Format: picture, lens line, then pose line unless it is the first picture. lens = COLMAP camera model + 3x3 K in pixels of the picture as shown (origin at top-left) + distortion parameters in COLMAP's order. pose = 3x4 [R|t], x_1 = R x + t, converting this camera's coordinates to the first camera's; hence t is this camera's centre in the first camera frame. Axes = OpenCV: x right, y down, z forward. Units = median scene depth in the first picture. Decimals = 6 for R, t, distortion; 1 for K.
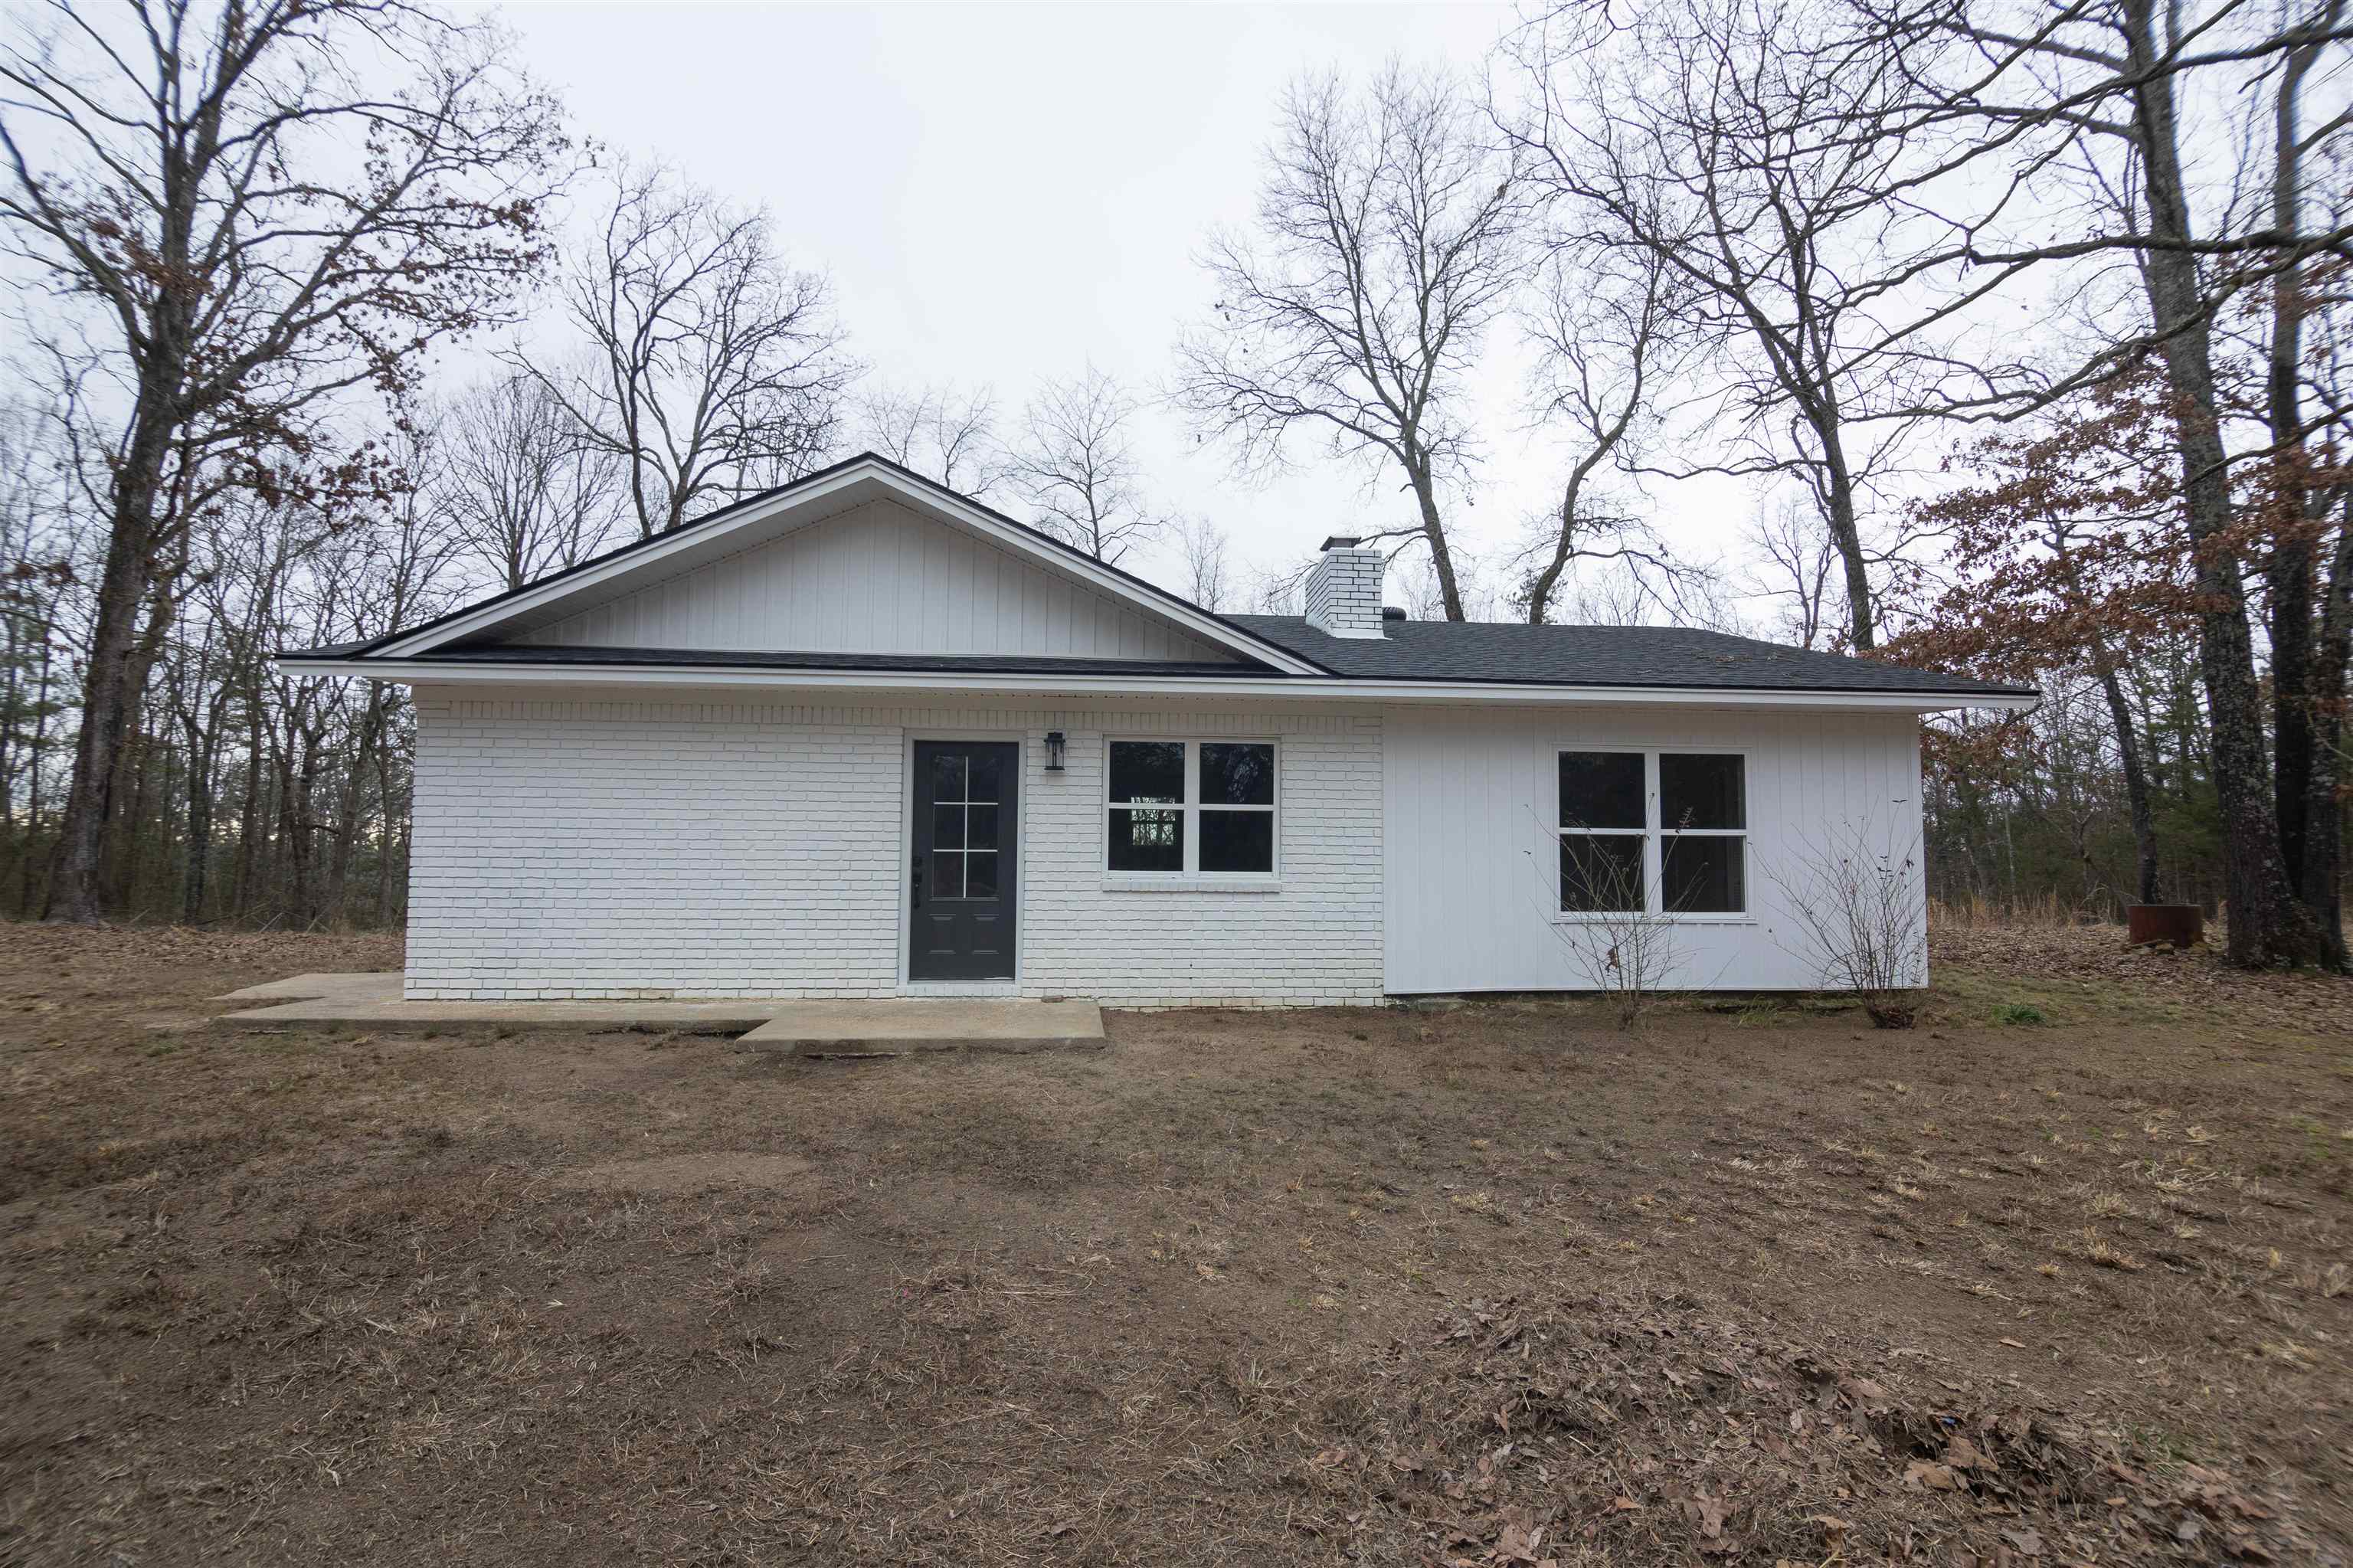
lens RADIAL K [[1051.0, 0, 1176.5], [0, 1051.0, 784.0], [0, 0, 1]] dist [-0.009483, -0.000186]
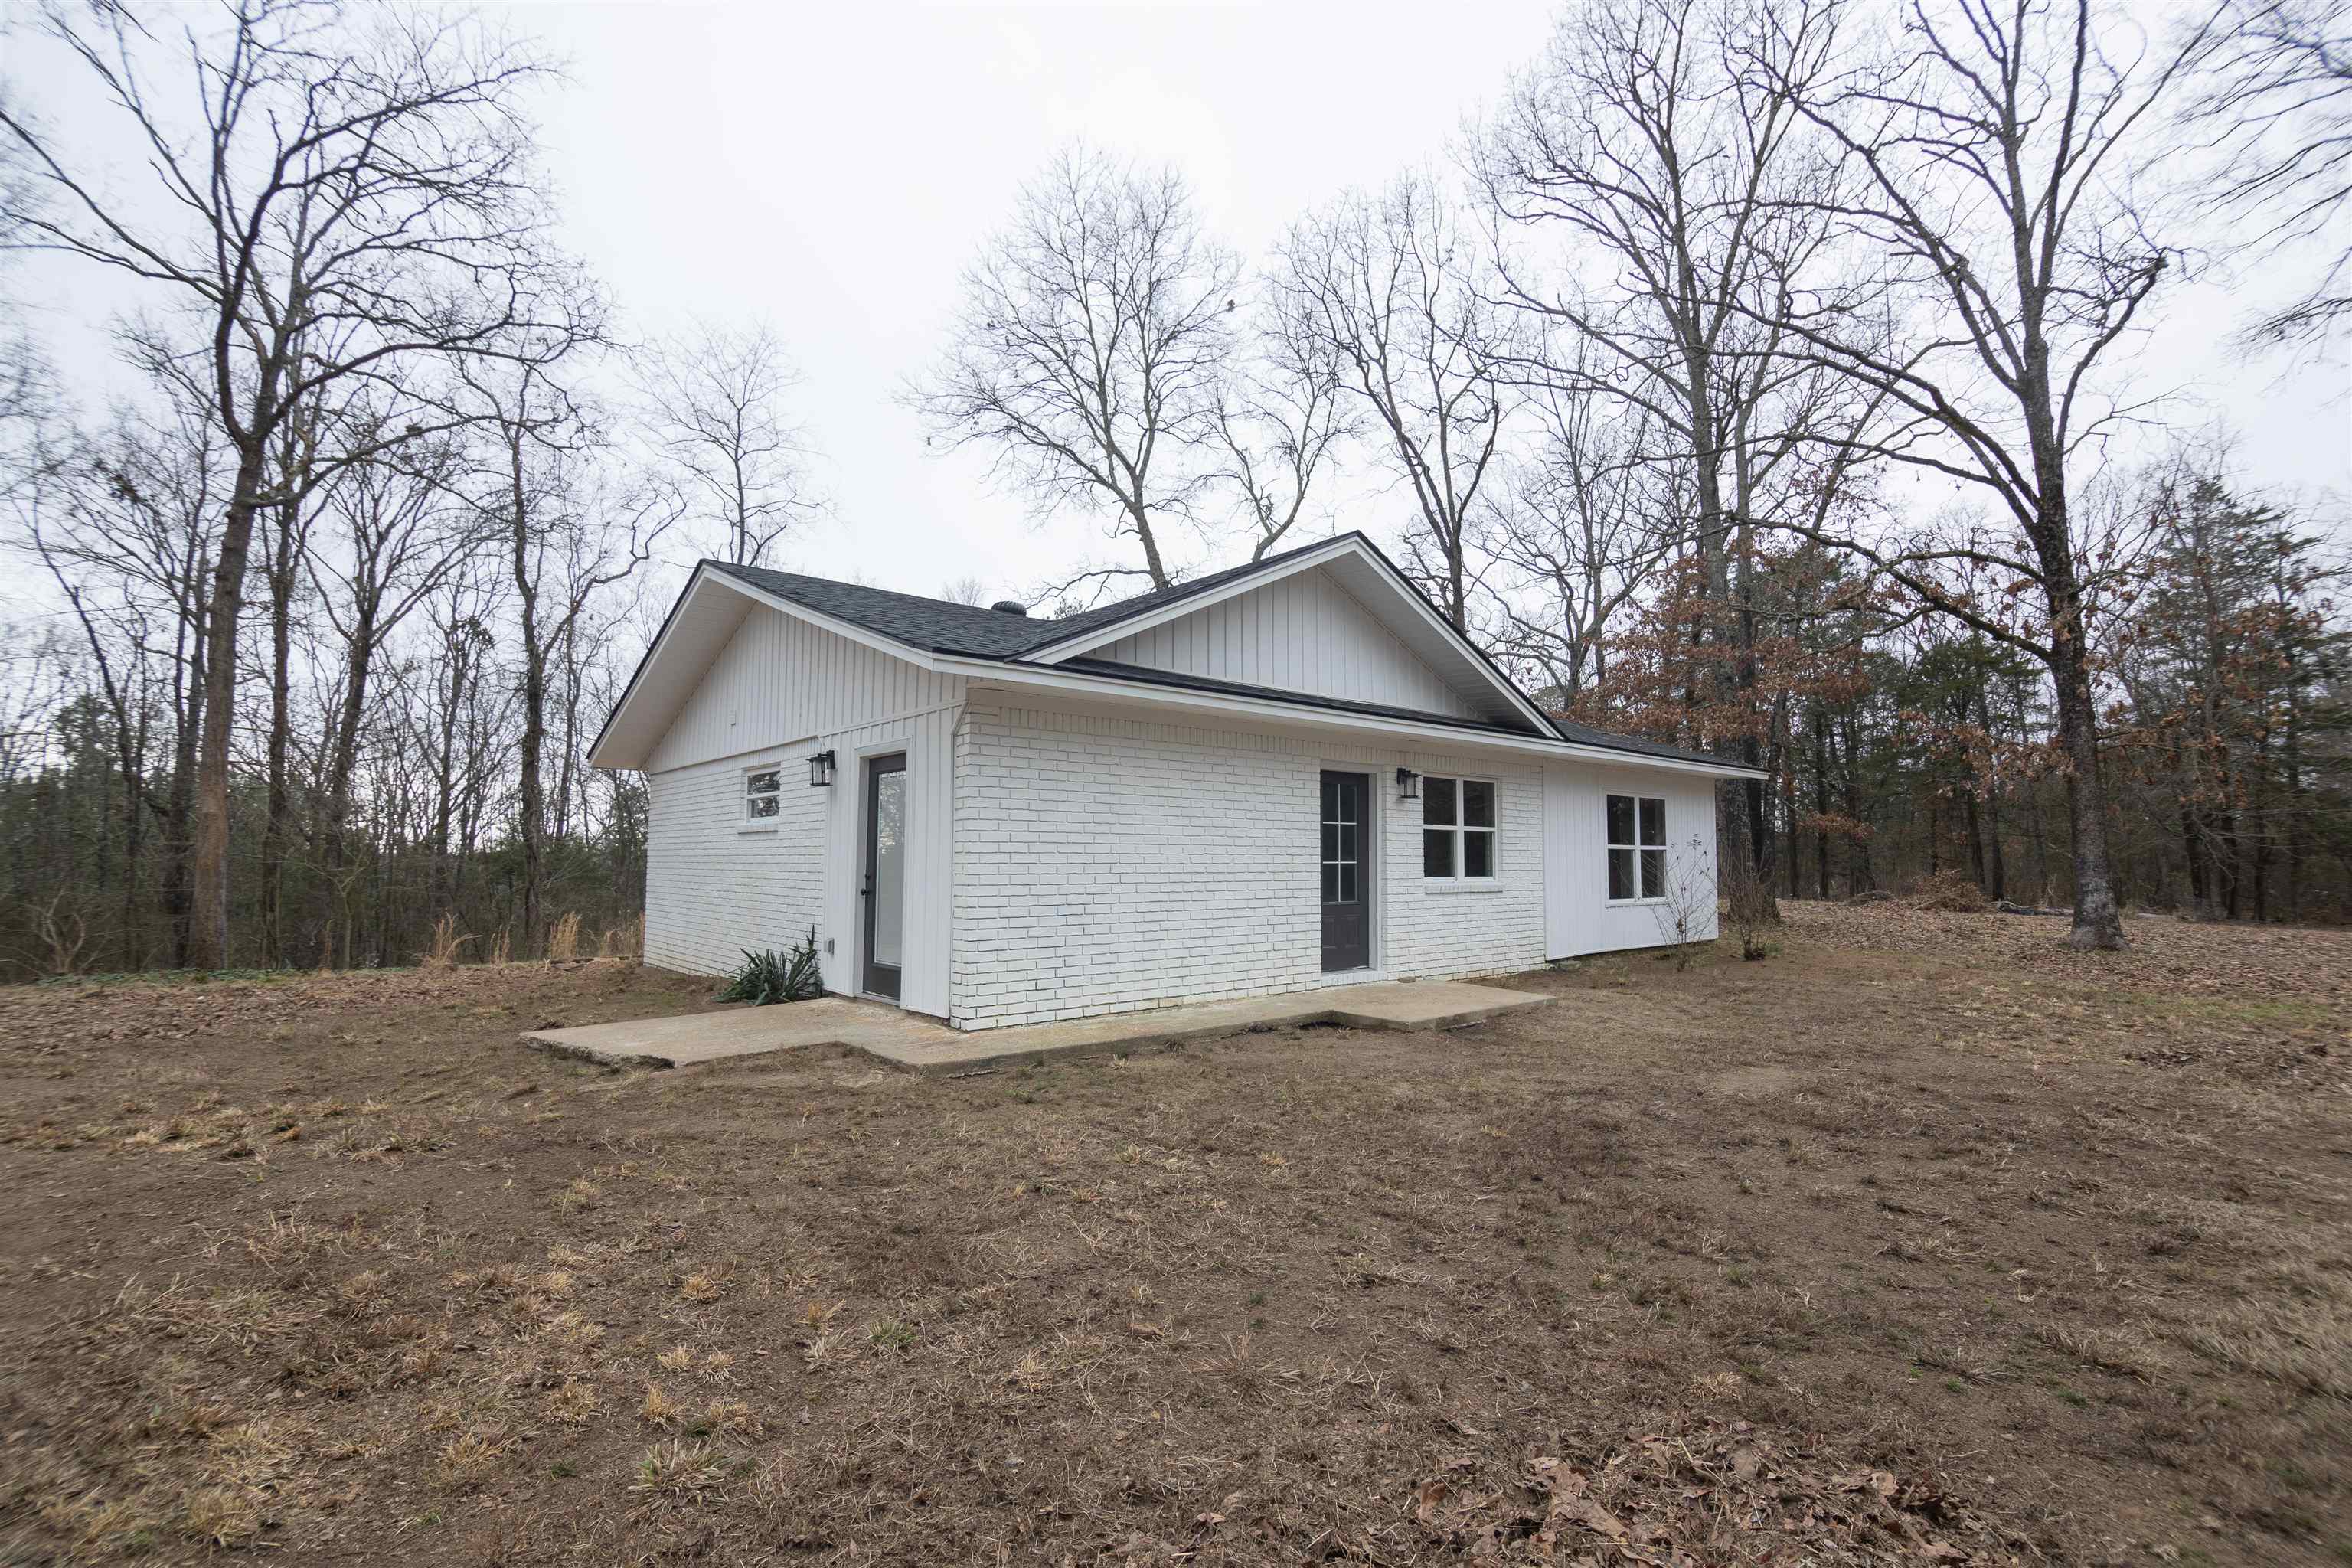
lens RADIAL K [[1050.5, 0, 1176.0], [0, 1050.5, 784.0], [0, 0, 1]] dist [-0.009483, -0.000186]
pose [[0.806422, 0.037489, 0.590152, -1.069629], [-0.040309, 0.999152, -0.008389, -0.008874], [-0.589966, -0.017024, 0.807249, 0.143273]]
